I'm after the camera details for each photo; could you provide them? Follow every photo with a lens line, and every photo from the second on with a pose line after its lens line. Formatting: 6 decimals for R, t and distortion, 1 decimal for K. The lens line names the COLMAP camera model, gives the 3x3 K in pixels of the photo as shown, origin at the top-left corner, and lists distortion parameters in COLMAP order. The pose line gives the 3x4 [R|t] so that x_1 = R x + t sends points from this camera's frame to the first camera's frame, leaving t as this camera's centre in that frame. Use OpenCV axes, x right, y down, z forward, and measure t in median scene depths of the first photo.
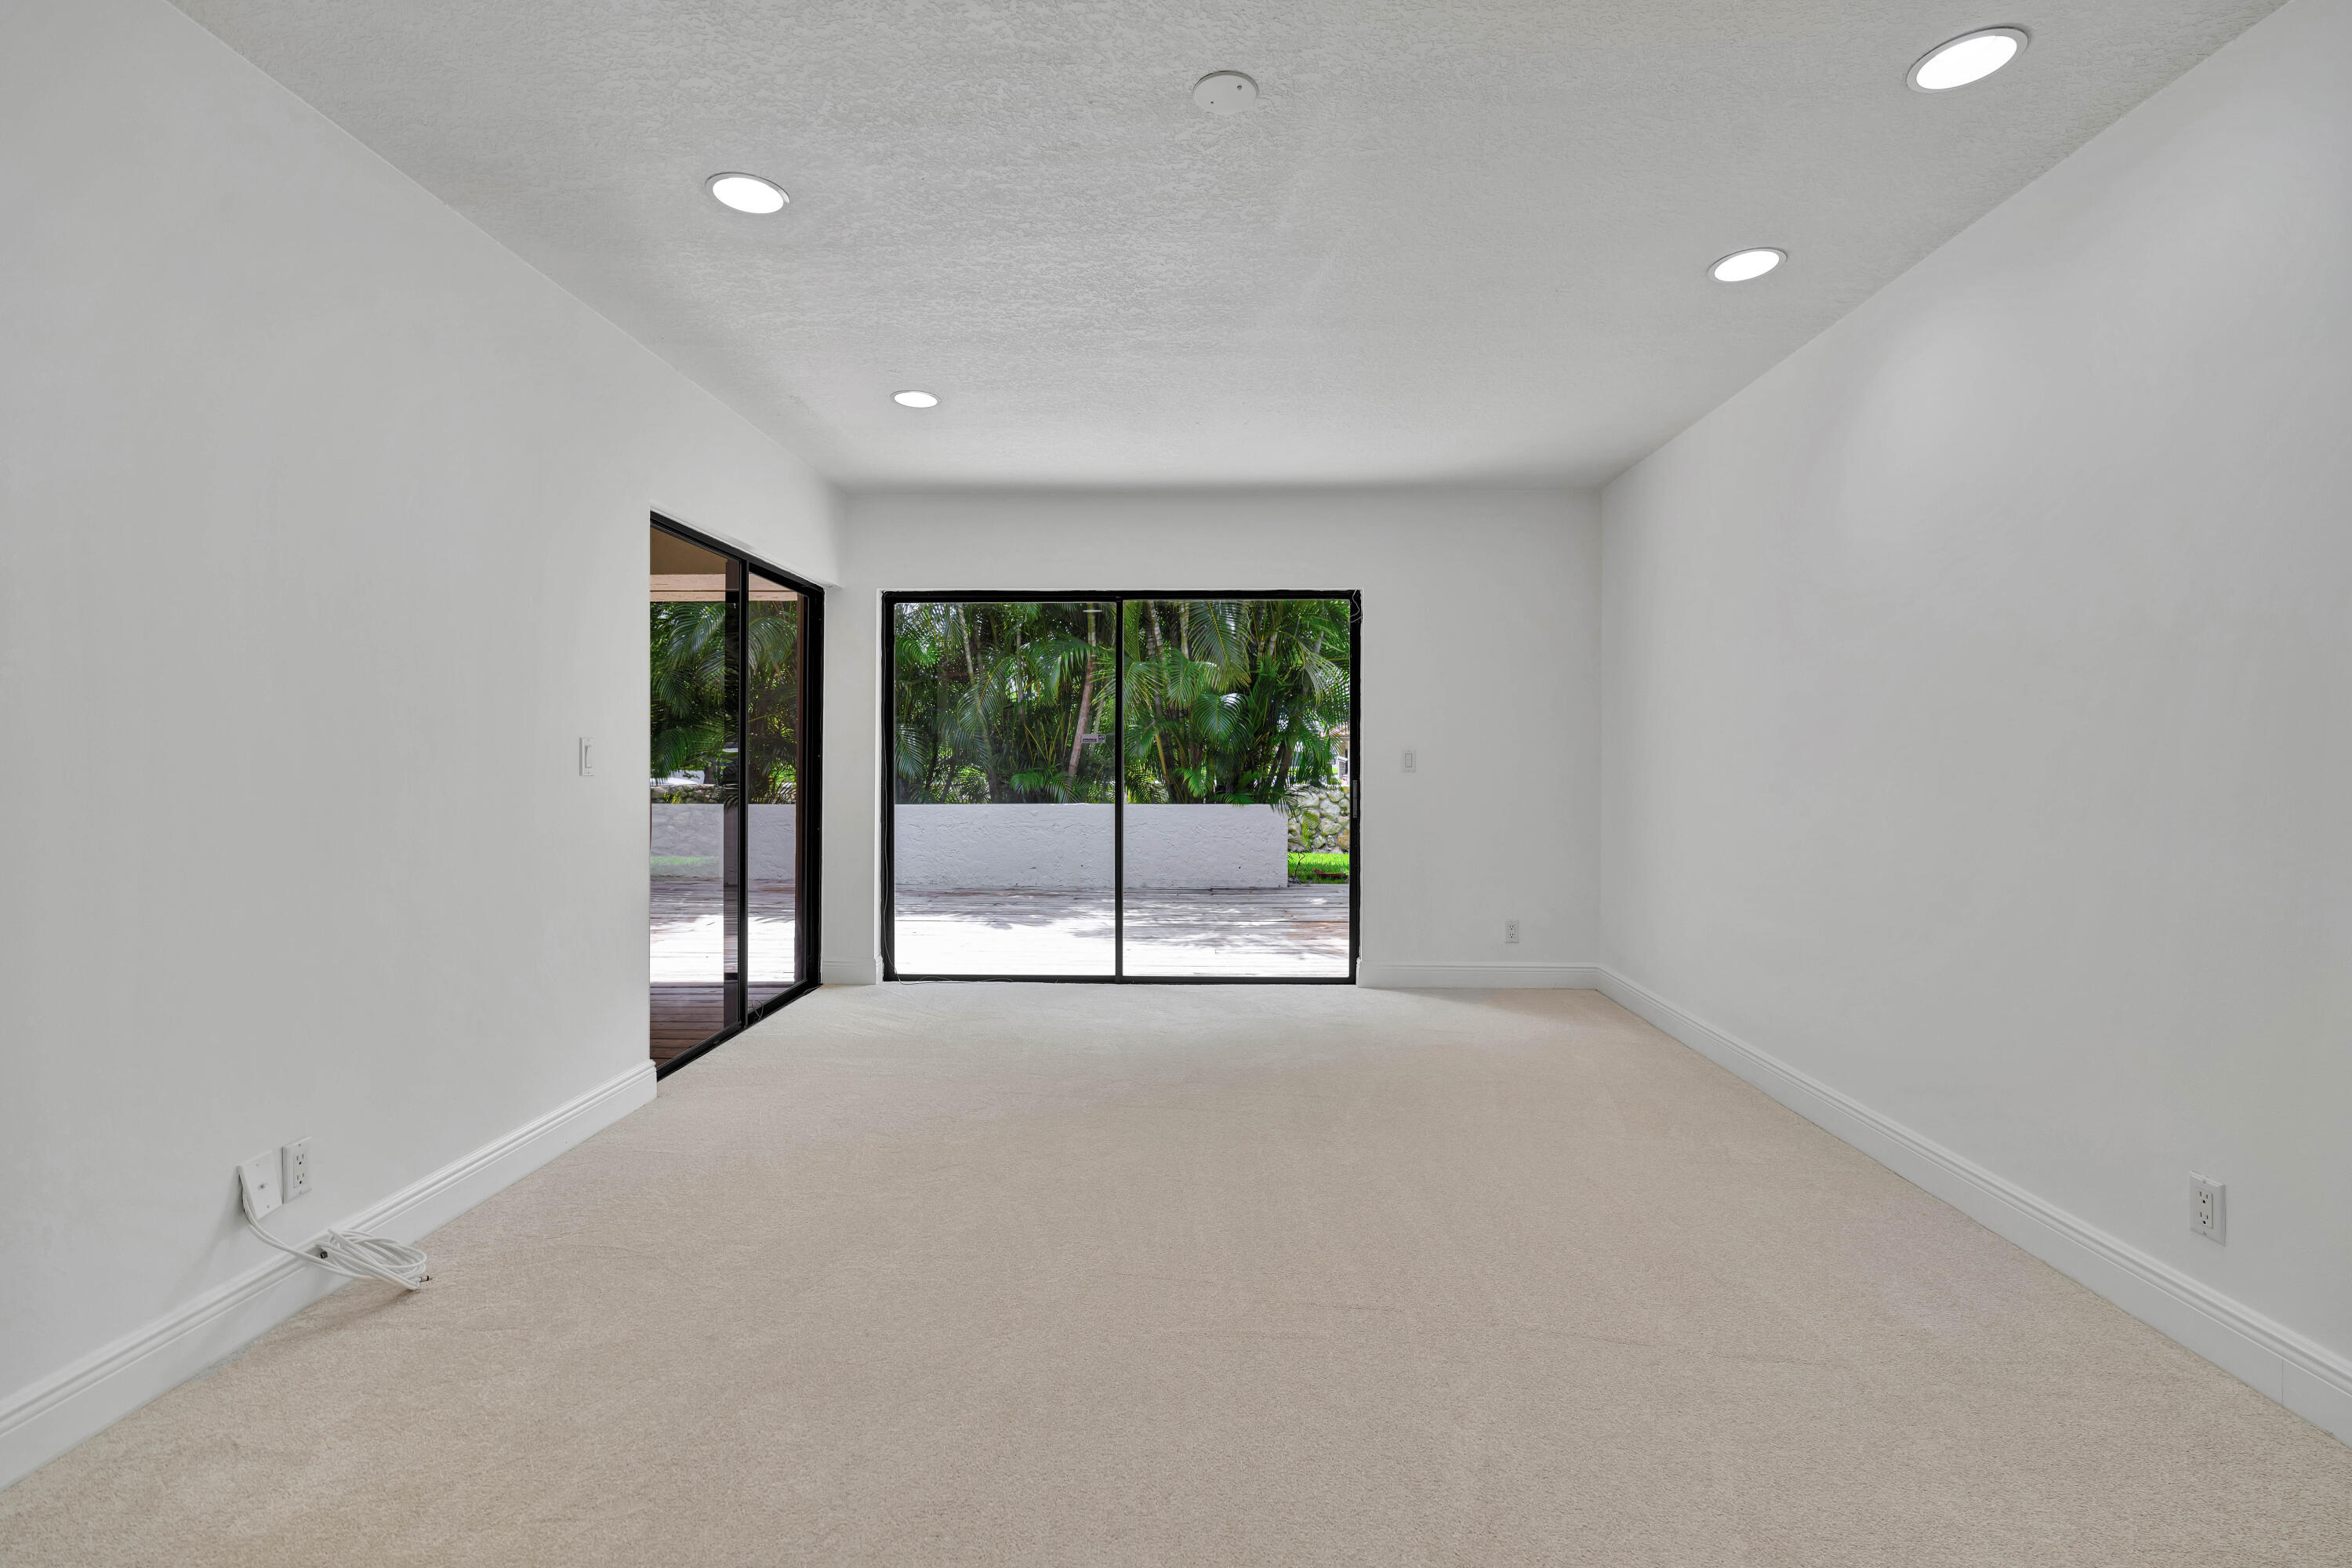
lens RADIAL K [[1062.5, 0, 1175.3], [0, 1062.5, 773.6], [0, 0, 1]] dist [-0.014704, 0.006789]
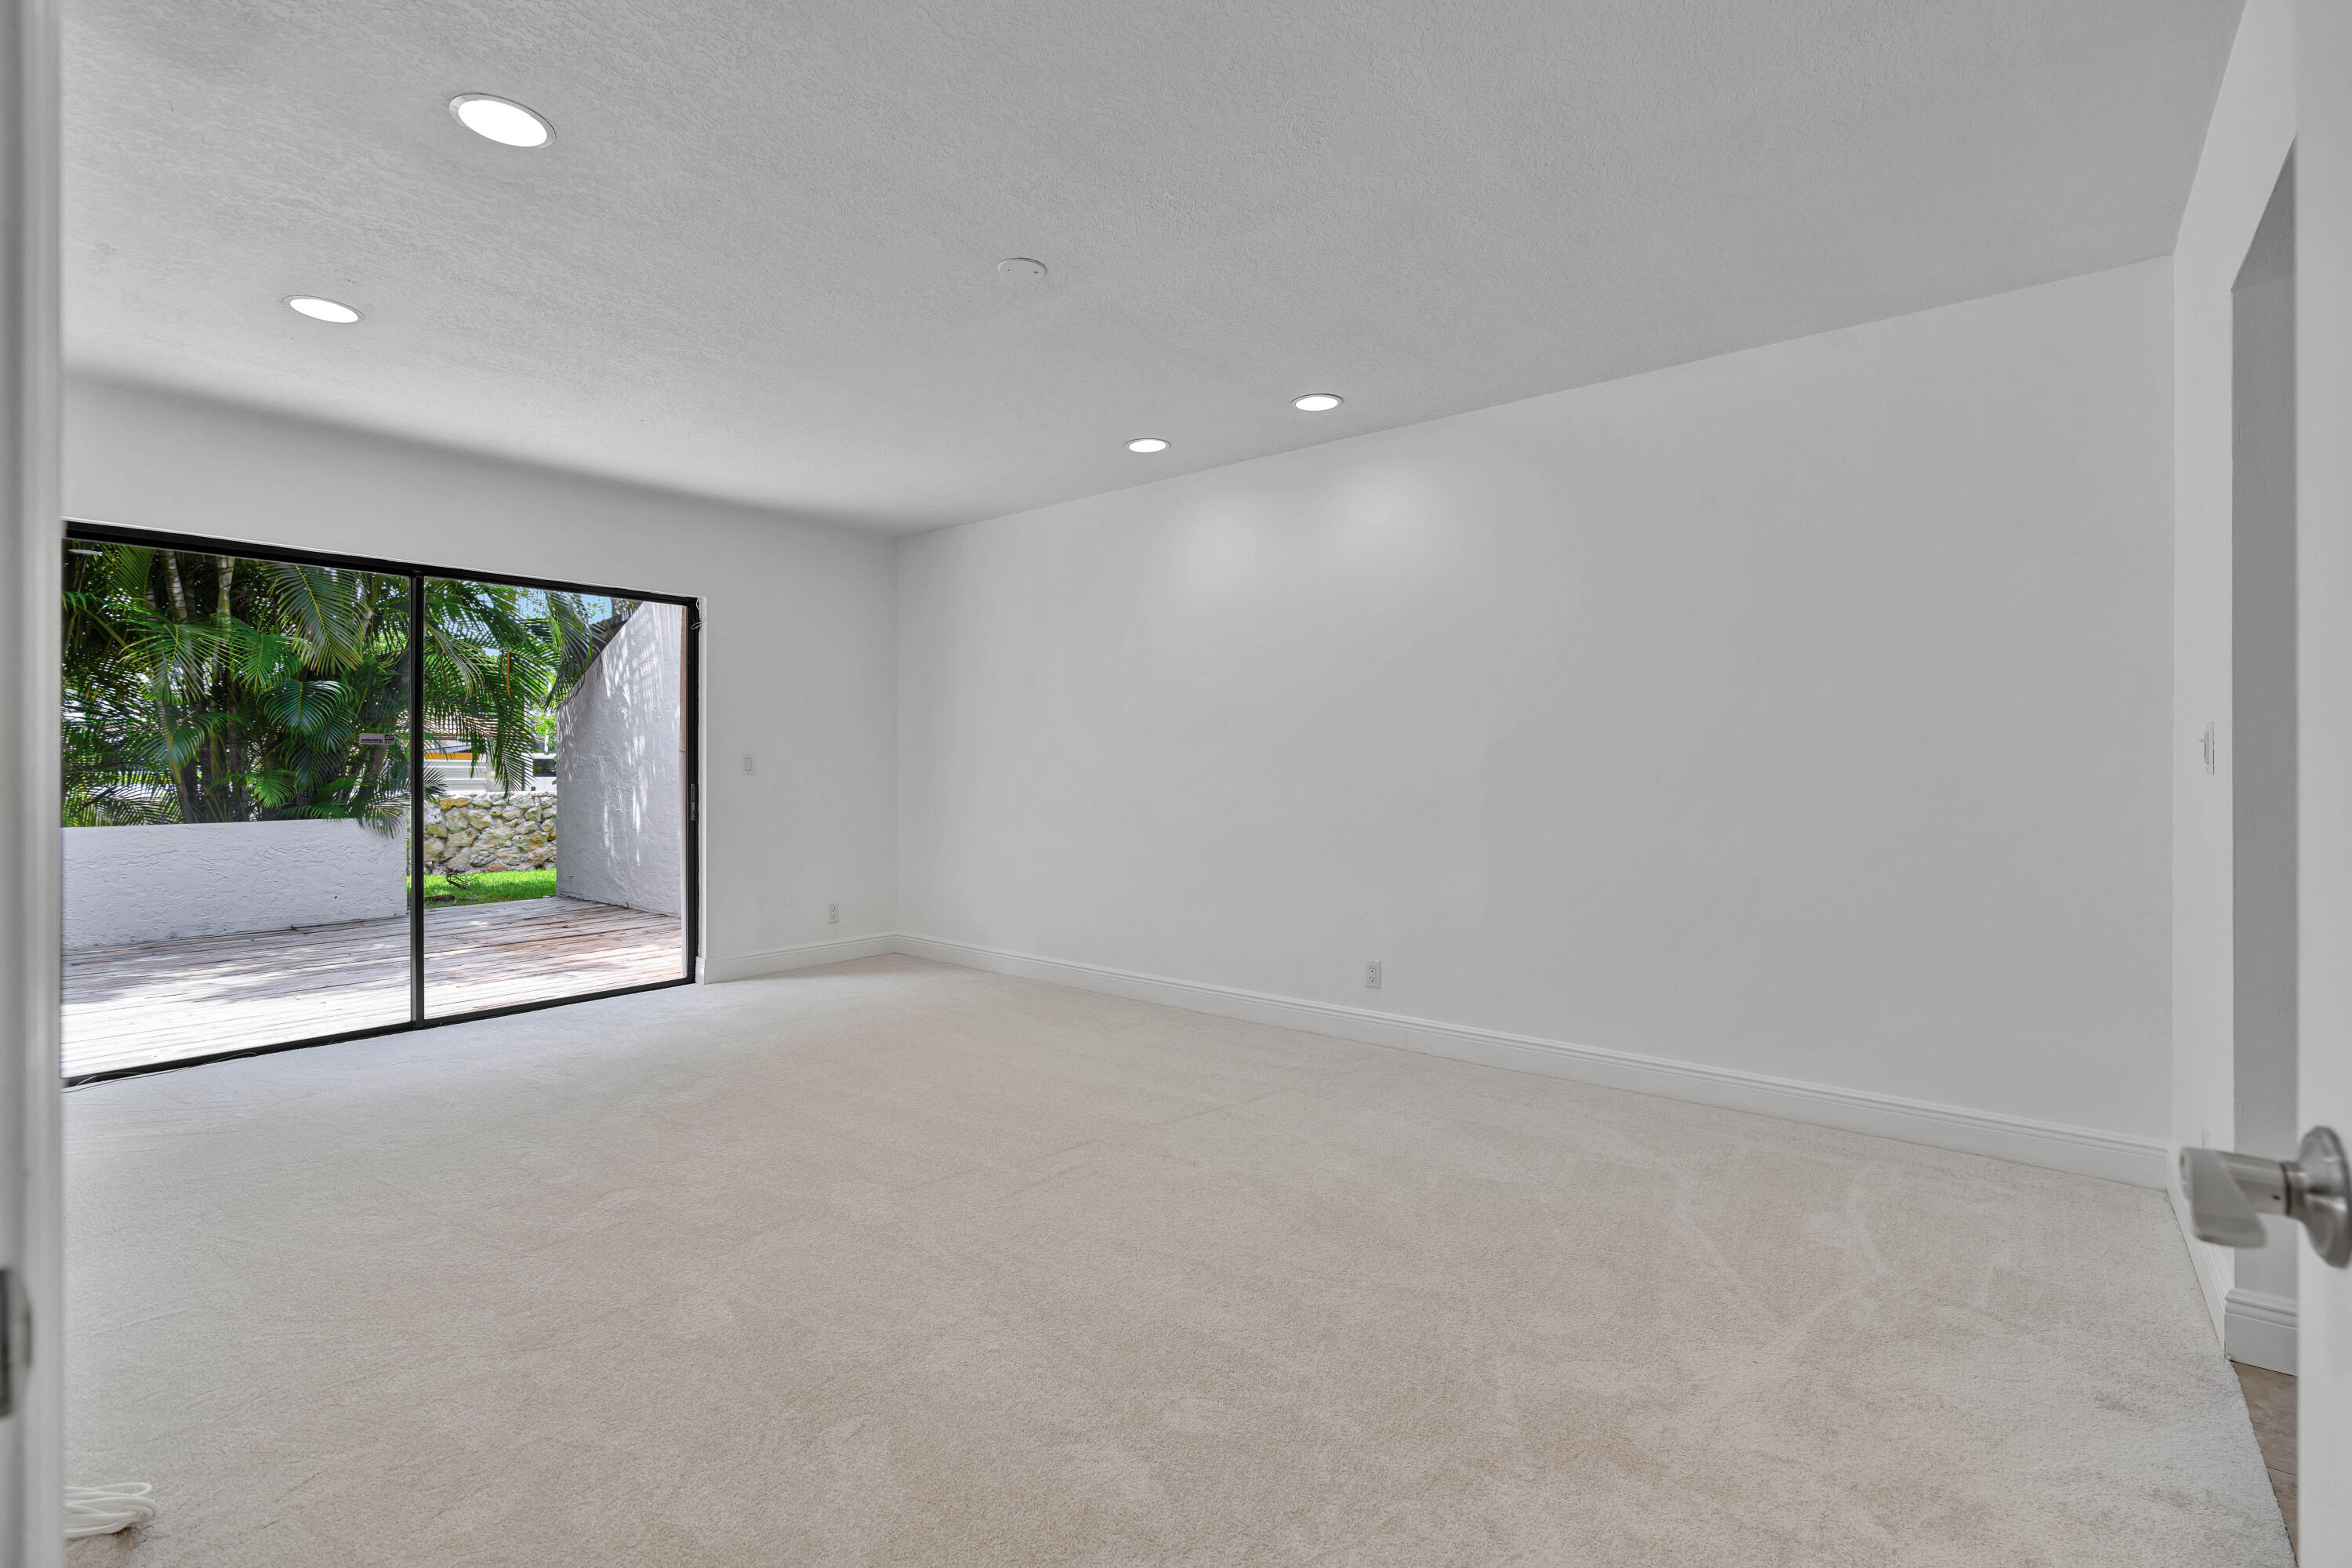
lens RADIAL K [[1062.5, 0, 1178.3], [0, 1062.5, 771.6], [0, 0, 1]] dist [-0.014704, 0.006789]
pose [[0.605263, -0.009842, 0.795964, -0.358186], [0.013329, 0.999909, 0.002228, -0.000801], [-0.795914, 0.009260, 0.605339, 0.009346]]
